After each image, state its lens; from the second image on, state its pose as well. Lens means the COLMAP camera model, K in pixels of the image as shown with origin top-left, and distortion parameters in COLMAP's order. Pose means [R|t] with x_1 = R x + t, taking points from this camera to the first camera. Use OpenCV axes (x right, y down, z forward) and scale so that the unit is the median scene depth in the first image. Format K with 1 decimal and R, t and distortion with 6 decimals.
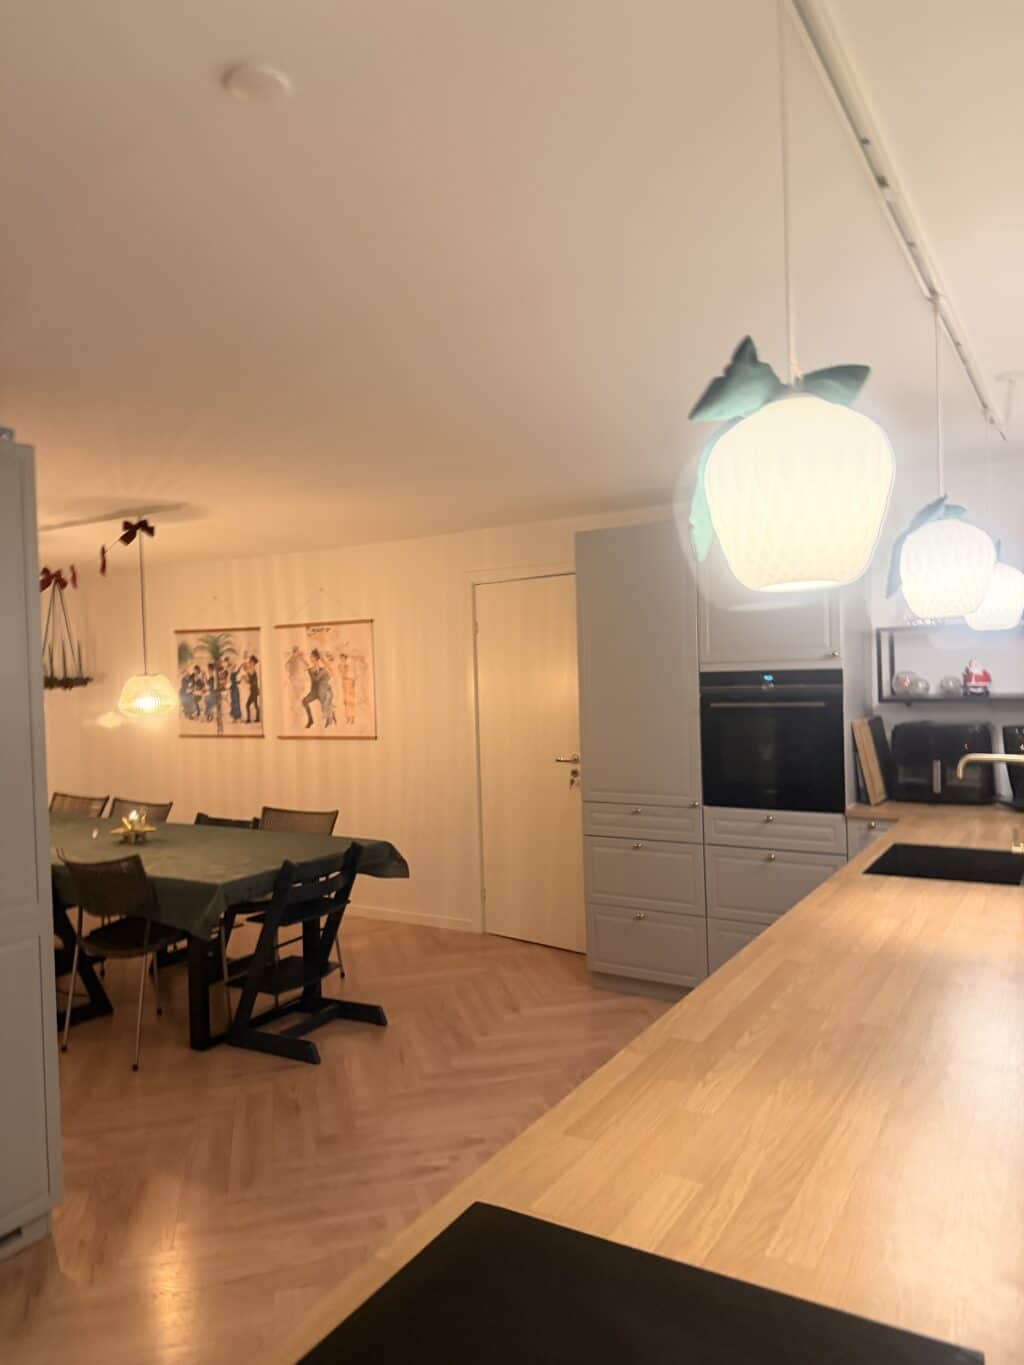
lens RADIAL K [[959.9, 0, 512.0], [0, 959.9, 682.5], [0, 0, 1]] dist [0.059572, -0.004097]
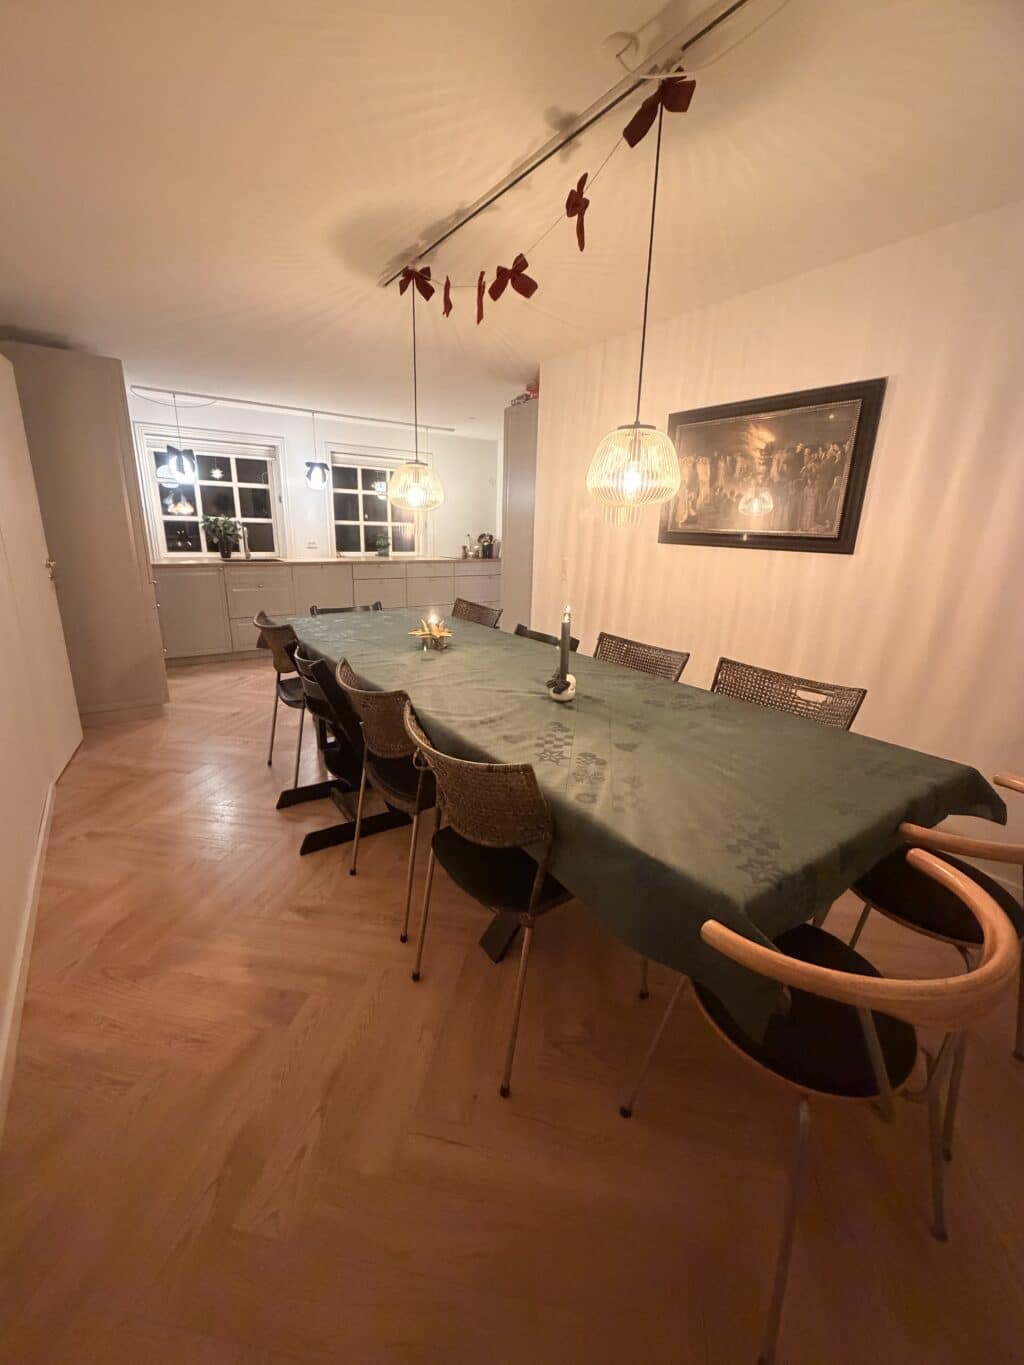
lens RADIAL K [[553.0, 0, 512.0], [0, 553.0, 682.5], [0, 0, 1]] dist [0.000142, 0.000004]
pose [[-0.918175, -0.102302, 0.382738, -0.760859], [0.005528, 0.962683, 0.270575, 0.056346], [-0.396136, 0.250551, -0.883346, 1.649909]]
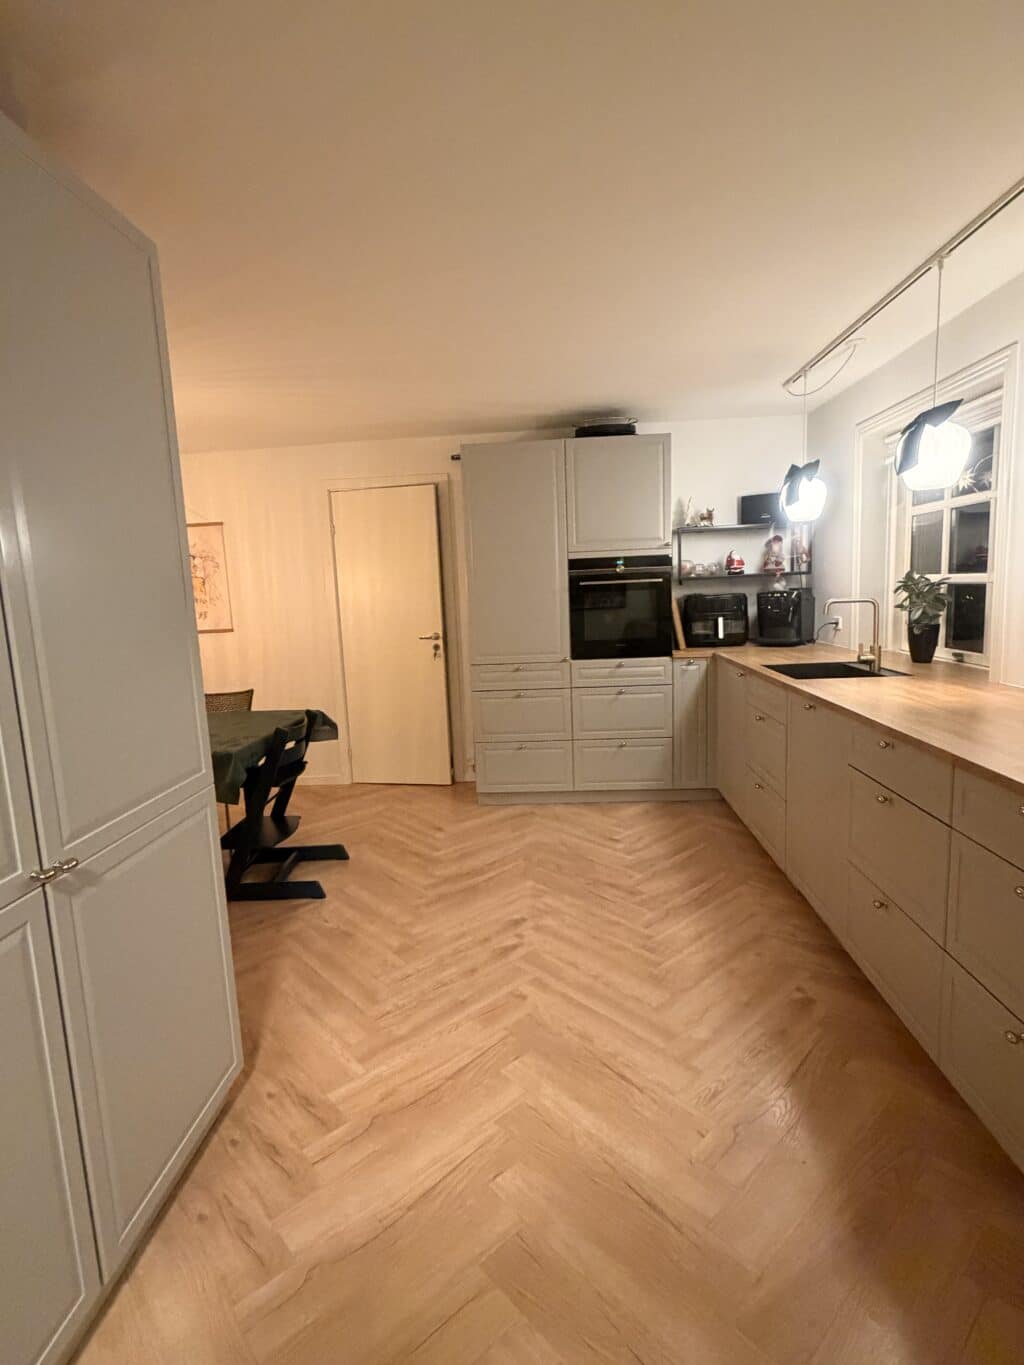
lens RADIAL K [[675.2, 0, 513.0], [0, 675.2, 689.7], [0, 0, 1]] dist [0.038688, 0.000037]
pose [[0.883477, -0.076385, 0.462205, -0.319951], [0.022477, 0.992393, 0.121042, 0.053544], [-0.467935, -0.096549, 0.878473, 0.201090]]
